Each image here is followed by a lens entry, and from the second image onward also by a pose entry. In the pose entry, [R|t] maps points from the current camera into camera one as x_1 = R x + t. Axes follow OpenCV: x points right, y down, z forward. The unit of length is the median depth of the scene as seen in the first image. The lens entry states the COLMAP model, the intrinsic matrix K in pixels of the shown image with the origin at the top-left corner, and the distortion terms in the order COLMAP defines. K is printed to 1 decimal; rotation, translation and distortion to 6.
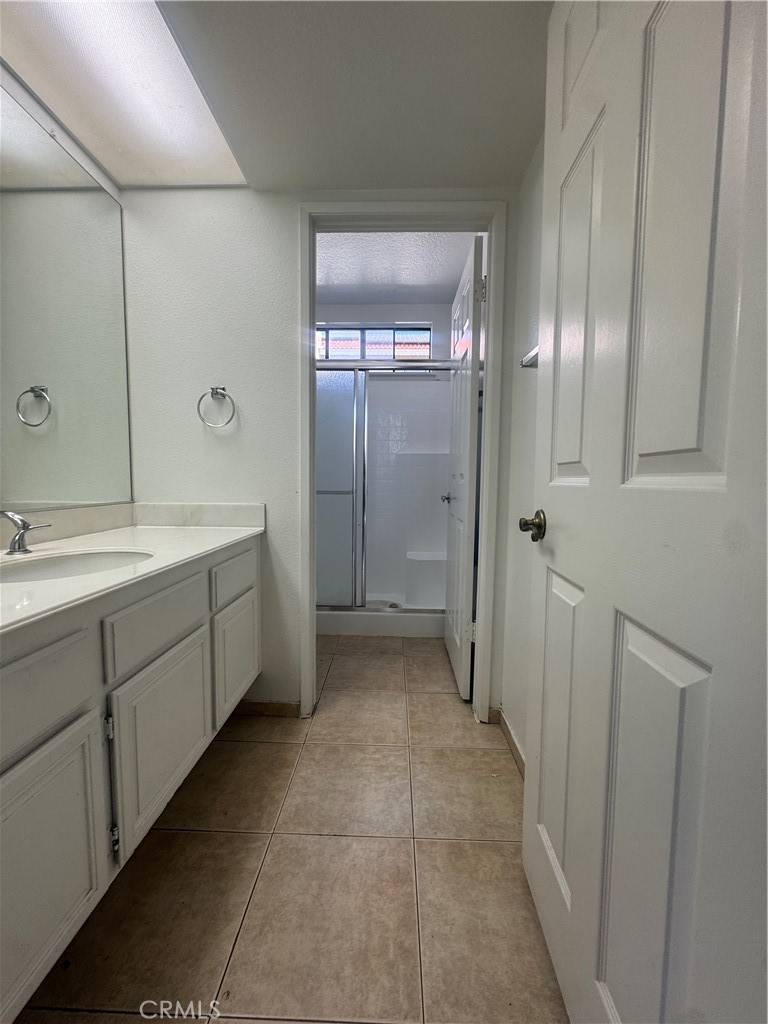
lens RADIAL K [[411.2, 0, 377.5], [0, 411.2, 514.1], [0, 0, 1]] dist [-0.001285, 0.000845]
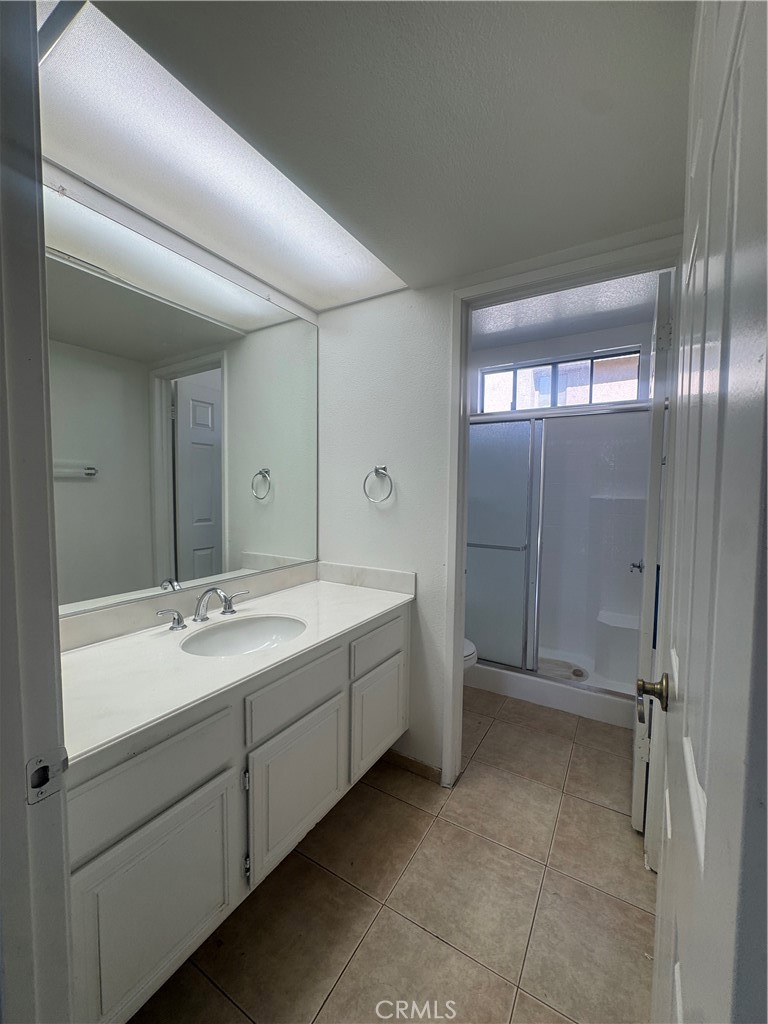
lens RADIAL K [[411.2, 0, 380.4], [0, 411.2, 512.5], [0, 0, 1]] dist [-0.001285, 0.000845]
pose [[0.871896, 0.025803, -0.489011, 0.178257], [-0.039123, 0.999089, -0.017039, -0.172623], [0.488126, 0.033988, 0.872111, 0.016987]]
